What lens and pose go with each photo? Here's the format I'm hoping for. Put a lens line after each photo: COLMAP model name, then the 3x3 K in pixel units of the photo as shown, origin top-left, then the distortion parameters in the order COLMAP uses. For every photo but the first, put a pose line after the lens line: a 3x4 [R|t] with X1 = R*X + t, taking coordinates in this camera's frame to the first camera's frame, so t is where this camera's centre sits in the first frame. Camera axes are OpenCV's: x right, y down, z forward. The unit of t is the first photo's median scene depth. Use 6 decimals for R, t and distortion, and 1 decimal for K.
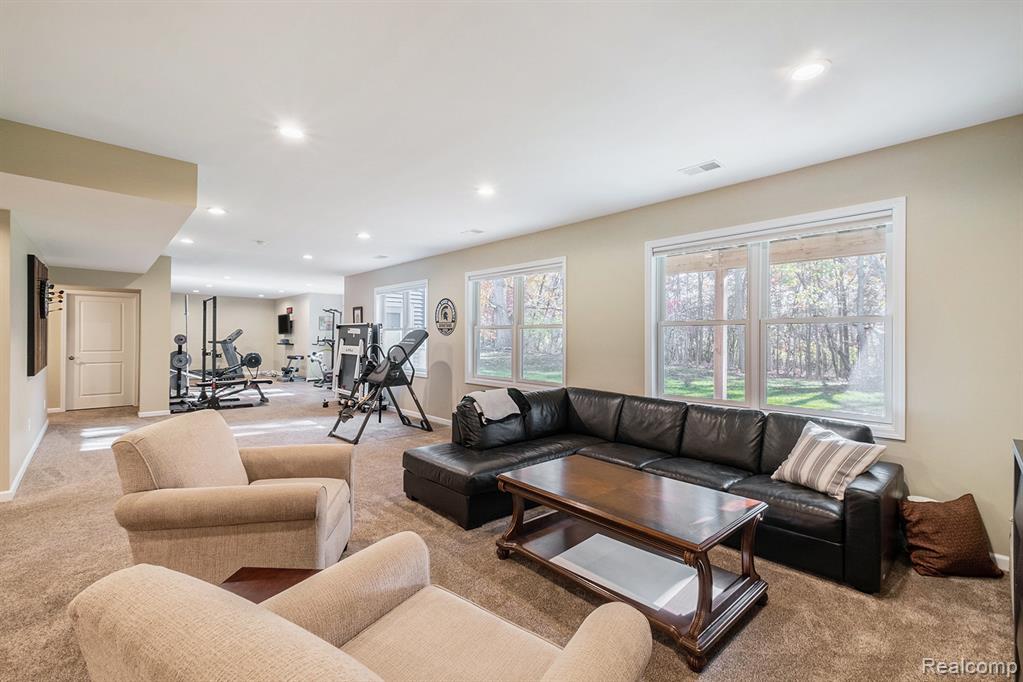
lens RADIAL K [[446.7, 0, 518.4], [0, 446.7, 334.8], [0, 0, 1]] dist [0.000623, 0.000006]
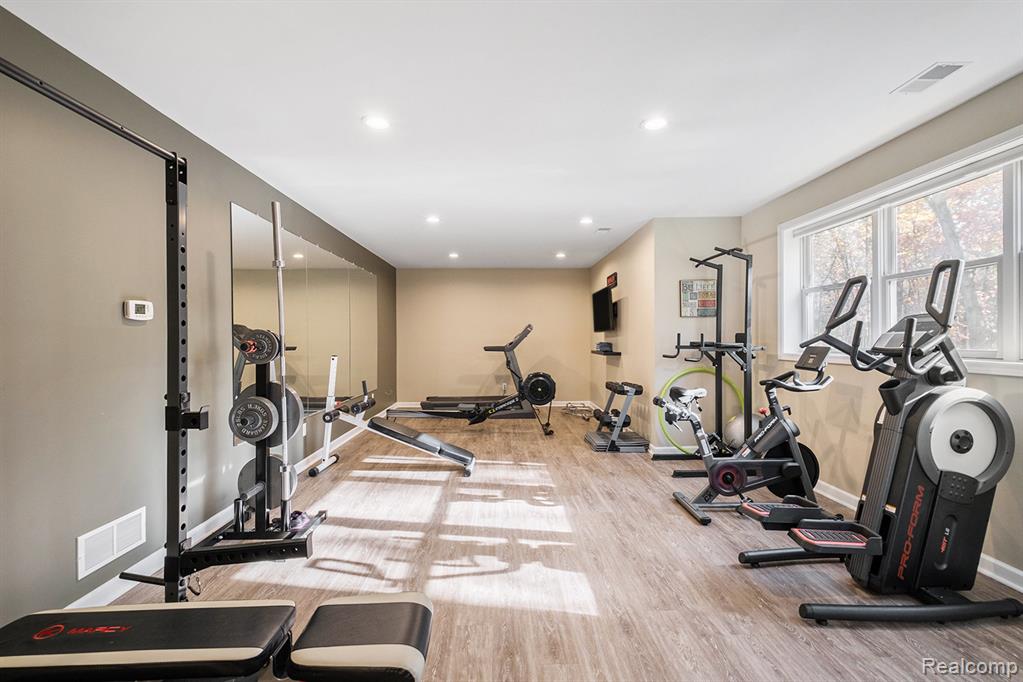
lens RADIAL K [[446.7, 0, 516.1], [0, 446.7, 339.2], [0, 0, 1]] dist [0.000623, 0.000006]
pose [[0.746875, -0.012759, -0.664842, -0.304791], [0.014958, 0.999885, -0.002385, 0.006513], [0.664796, -0.008163, 0.746980, 0.639402]]
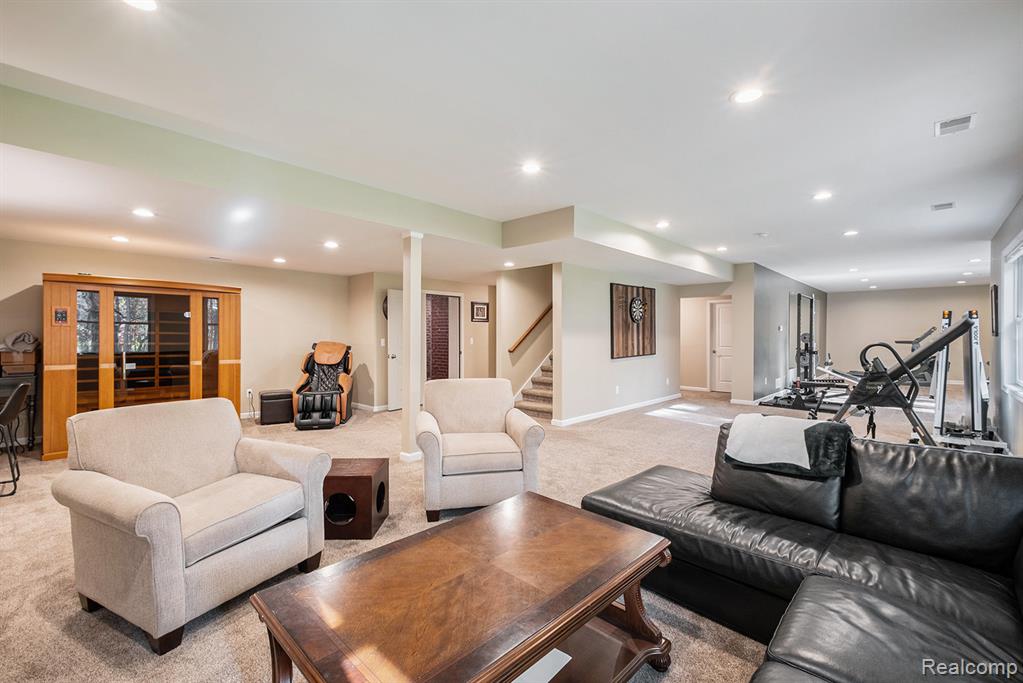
lens RADIAL K [[446.7, 0, 512.2], [0, 446.7, 336.2], [0, 0, 1]] dist [0.000623, 0.000006]
pose [[0.053515, -0.006744, -0.998544, 0.164639], [0.004879, 0.999967, -0.006492, 0.006792], [0.998555, -0.004524, 0.053546, 0.196886]]
